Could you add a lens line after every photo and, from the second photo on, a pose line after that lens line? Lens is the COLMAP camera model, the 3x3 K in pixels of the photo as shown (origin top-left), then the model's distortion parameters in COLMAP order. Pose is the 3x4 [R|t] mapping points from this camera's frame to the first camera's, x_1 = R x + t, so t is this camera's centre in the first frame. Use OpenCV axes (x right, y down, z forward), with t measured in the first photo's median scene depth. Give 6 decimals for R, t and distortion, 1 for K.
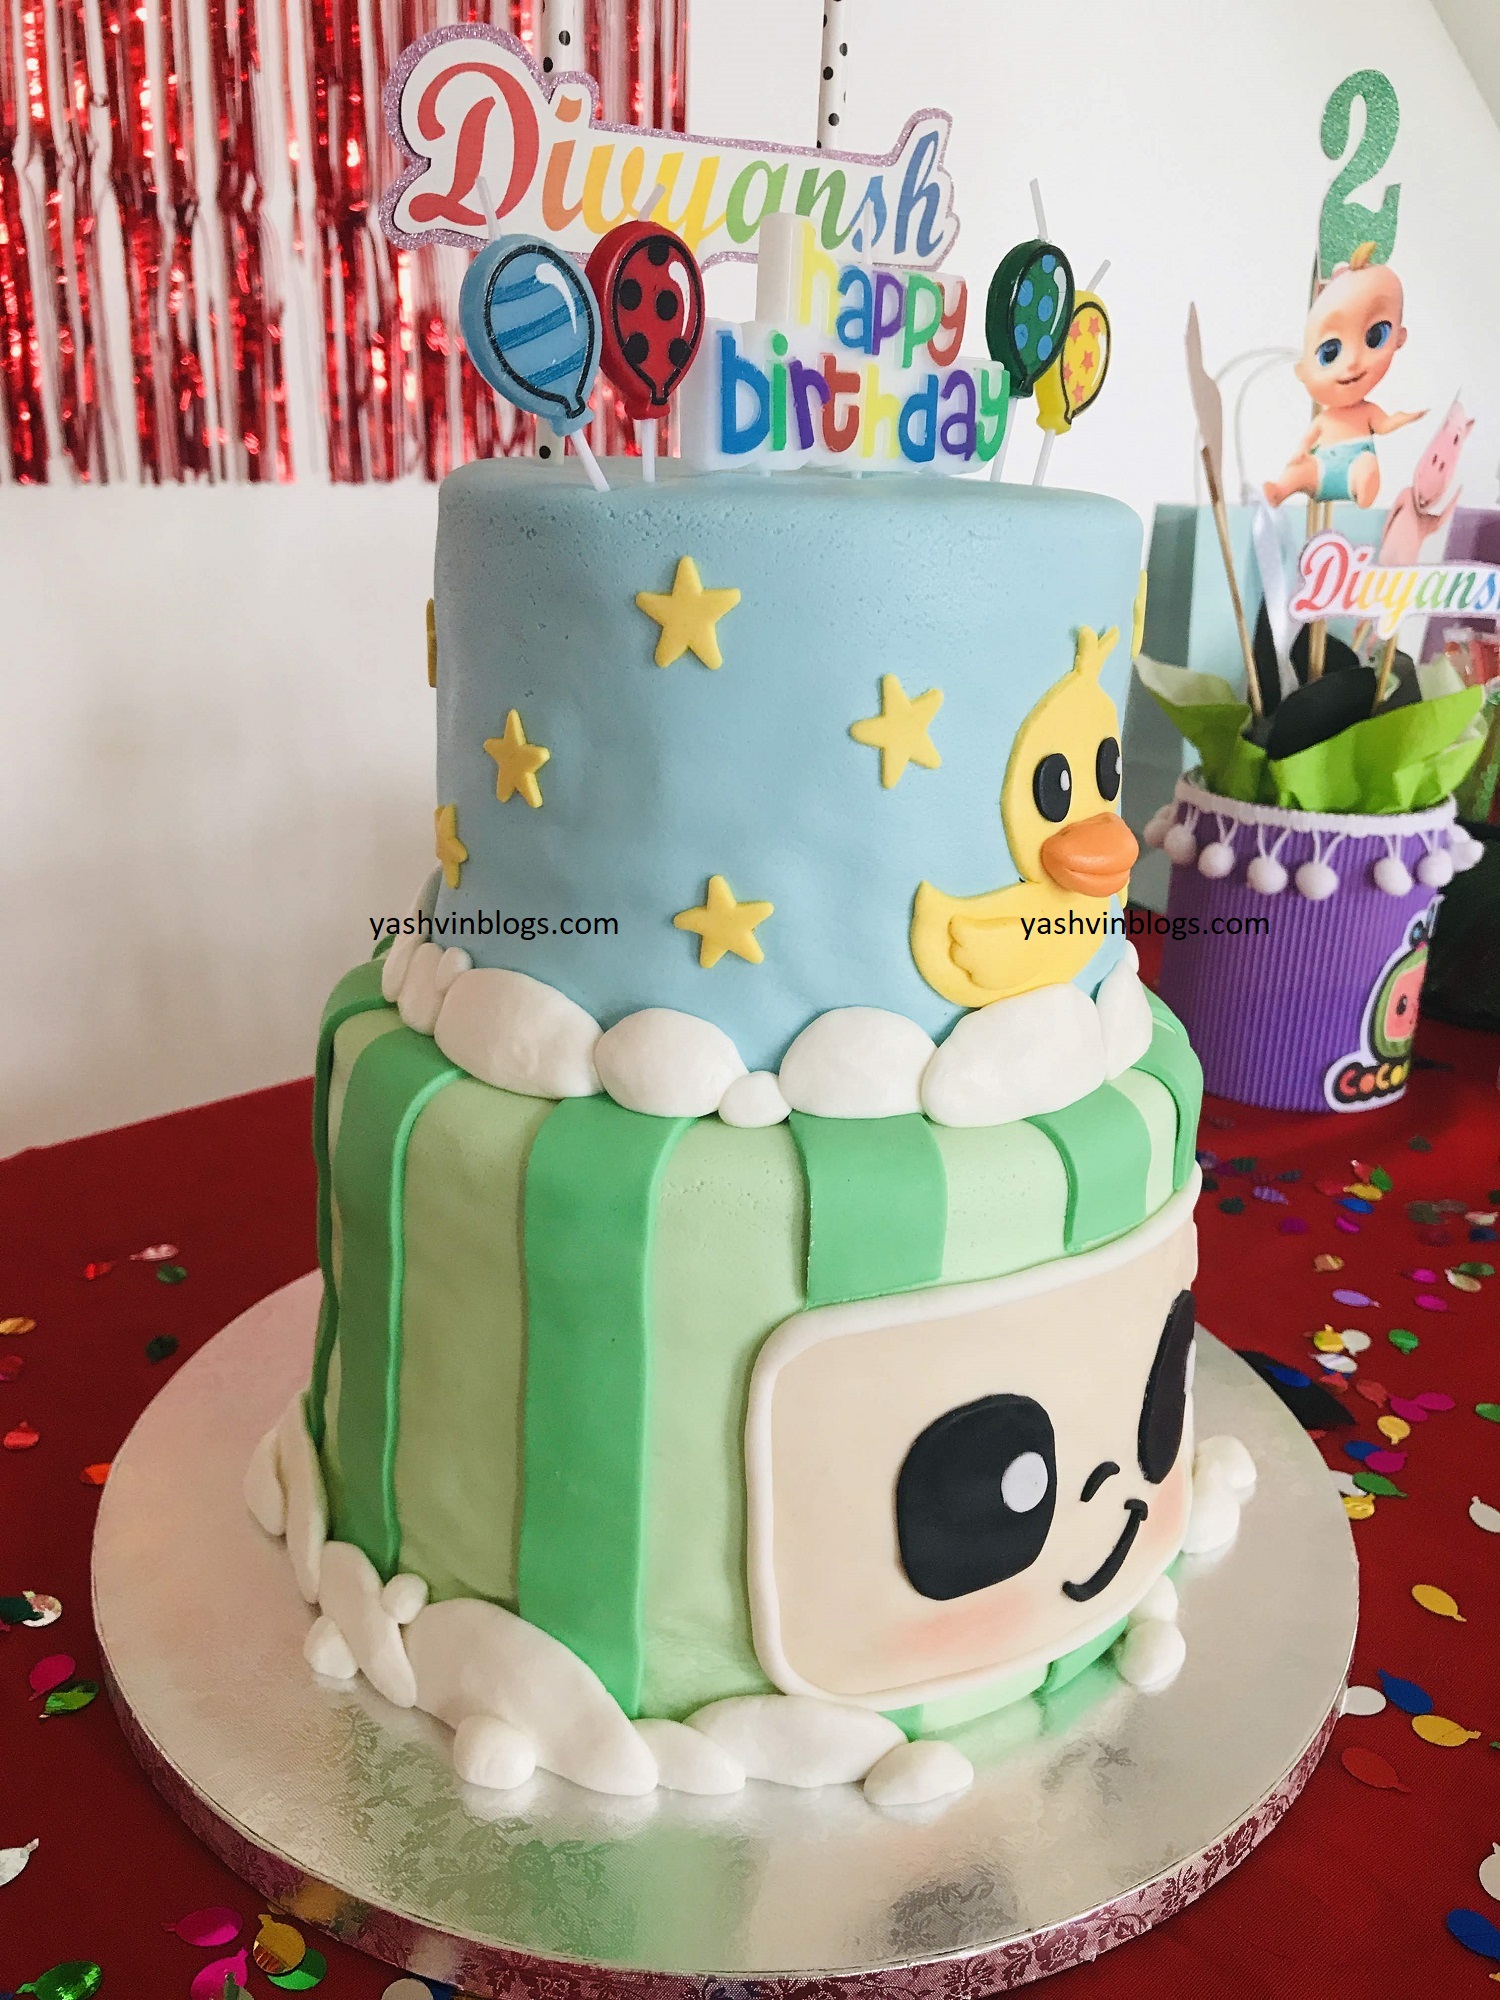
lens RADIAL K [[1664.2, 0, 756.4], [0, 1664.2, 983.7], [0, 0, 1]] dist [0.035885, -0.053719]
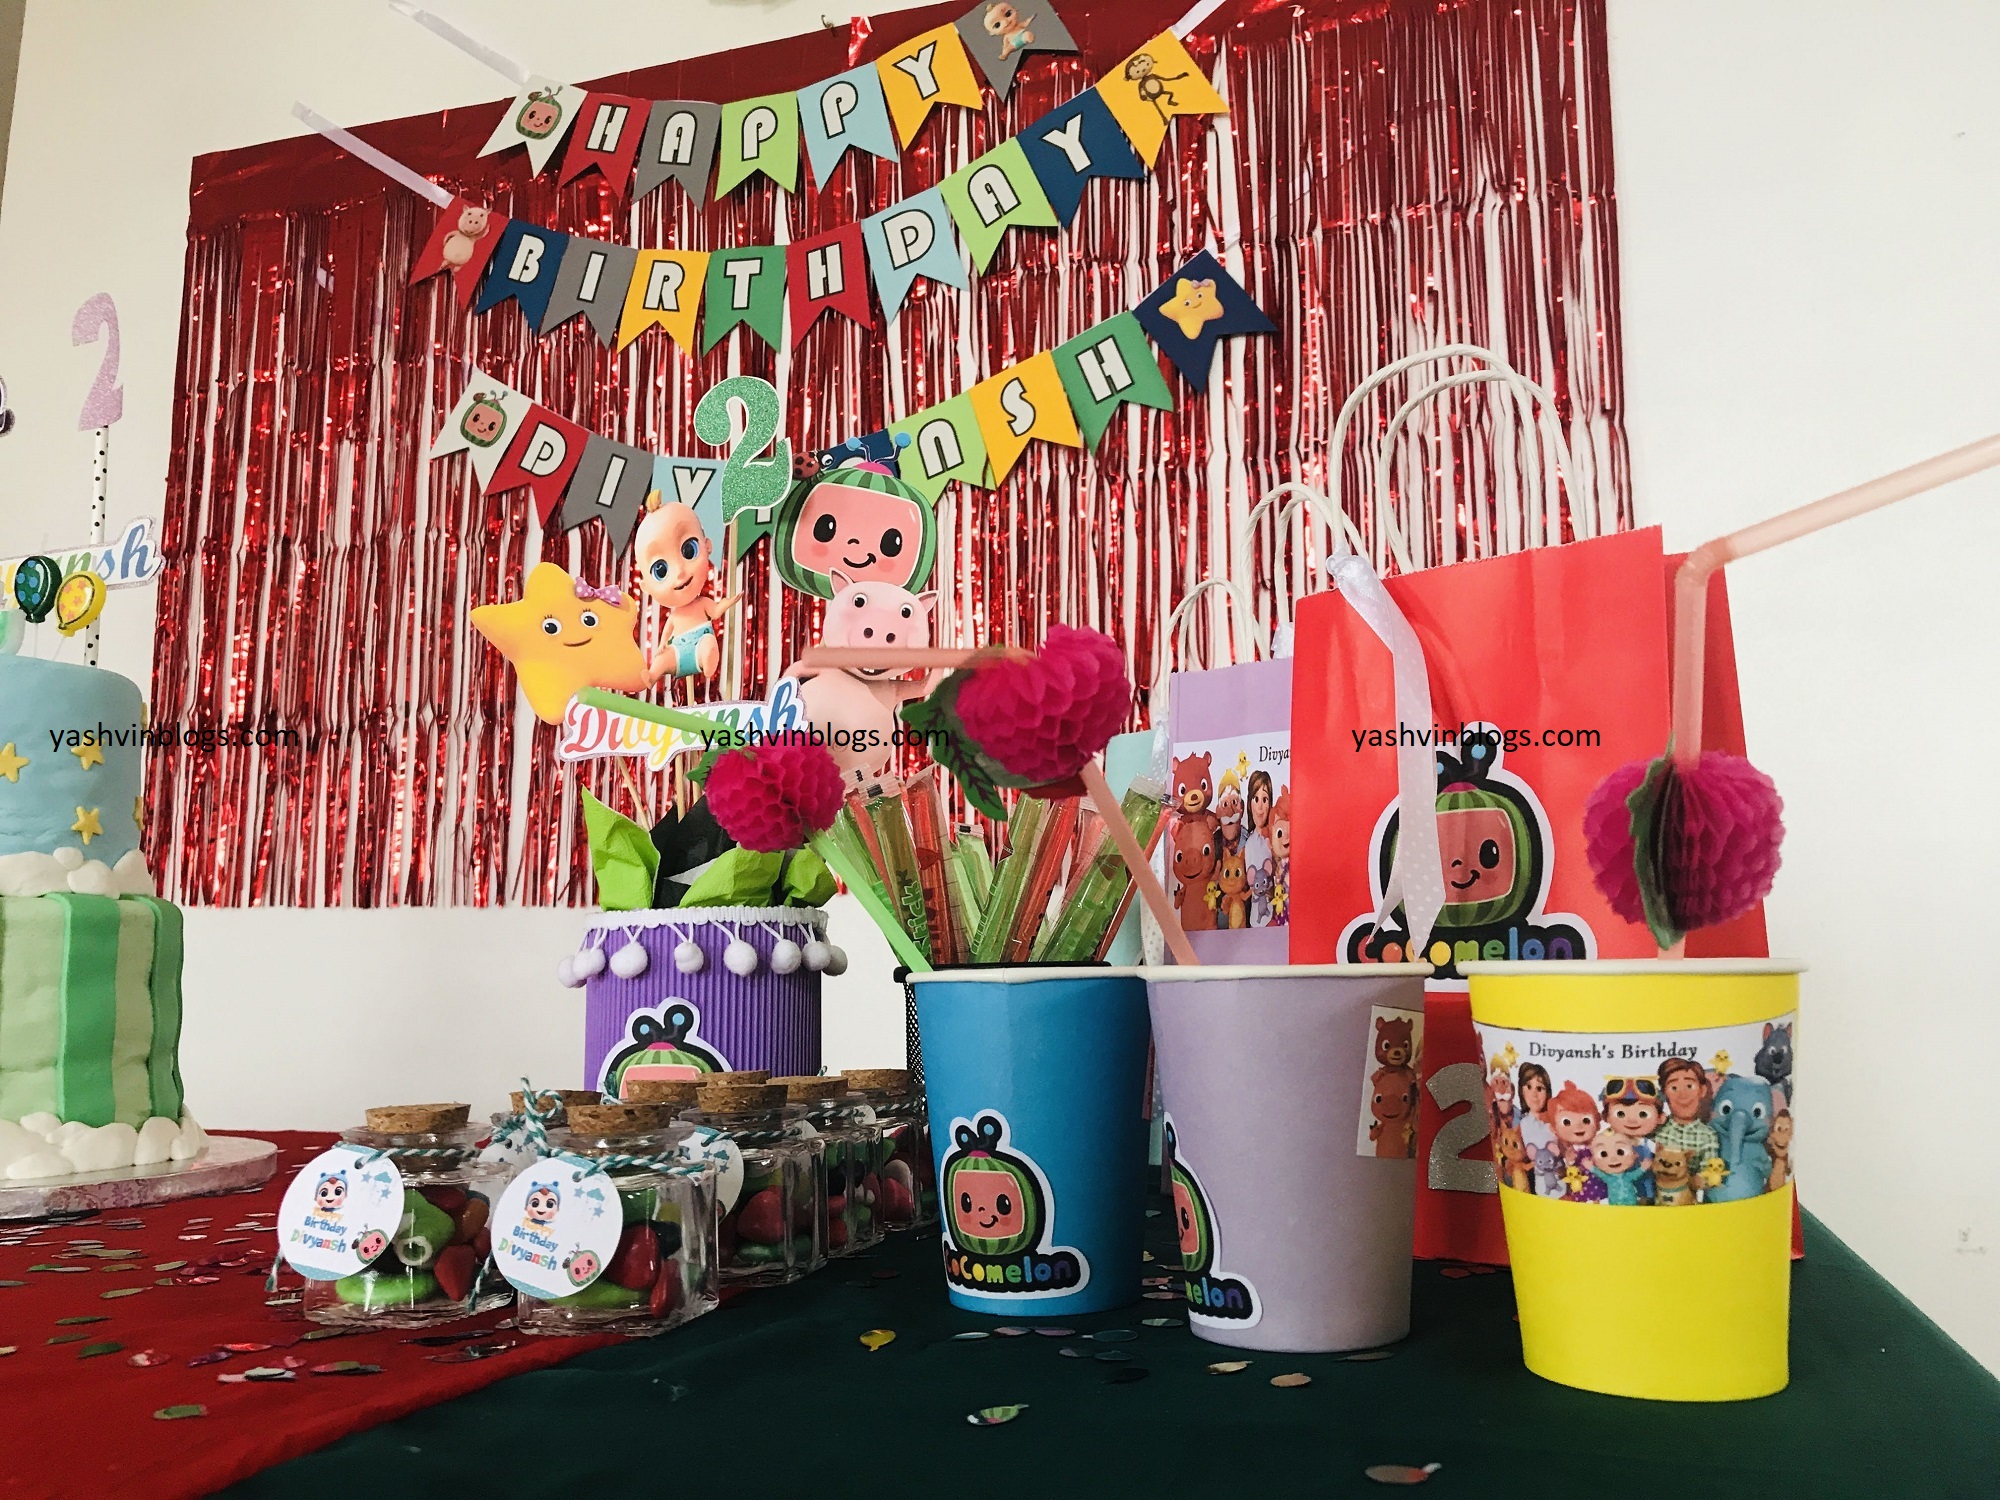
lens RADIAL K [[1664.2, 0, 971.5], [0, 1664.2, 737.4], [0, 0, 1]] dist [0.035885, -0.053719]
pose [[0.473296, -0.168002, -0.864735, 2.721922], [-0.267143, 0.908044, -0.322632, 0.165483], [0.839419, 0.383709, 0.384893, 1.318049]]
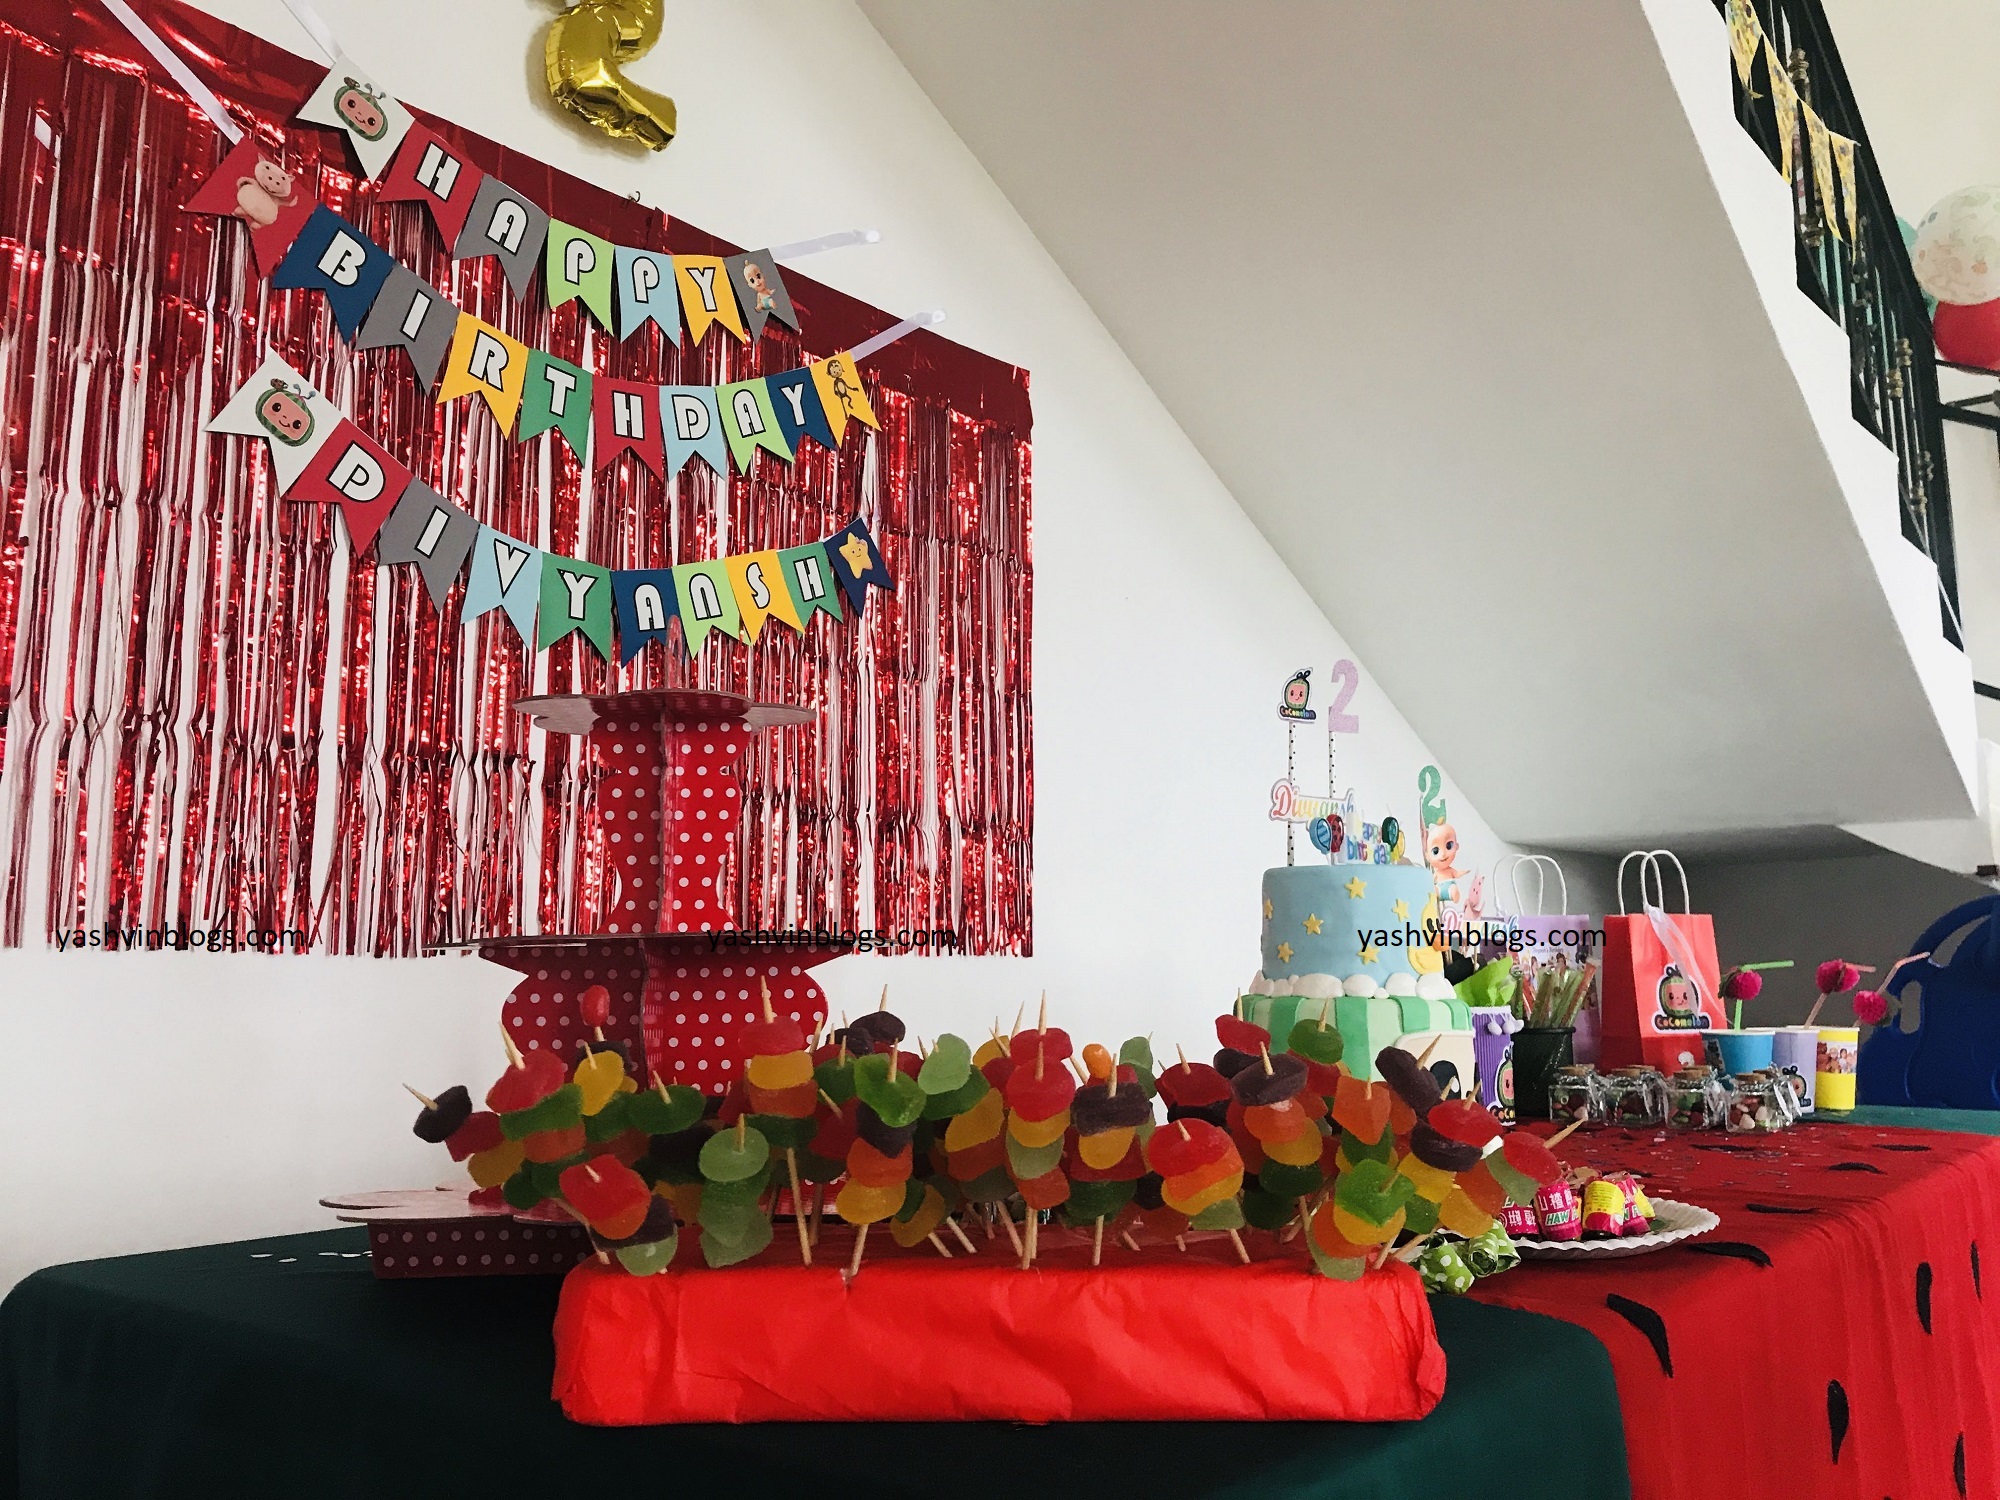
lens RADIAL K [[1664.2, 0, 1024.5], [0, 1664.2, 746.7], [0, 0, 1]] dist [0.035885, -0.053719]
pose [[0.988016, -0.018656, 0.153218, -1.421773], [0.086093, 0.890514, -0.446736, 1.227437], [-0.128108, 0.454573, 0.881448, -2.735298]]
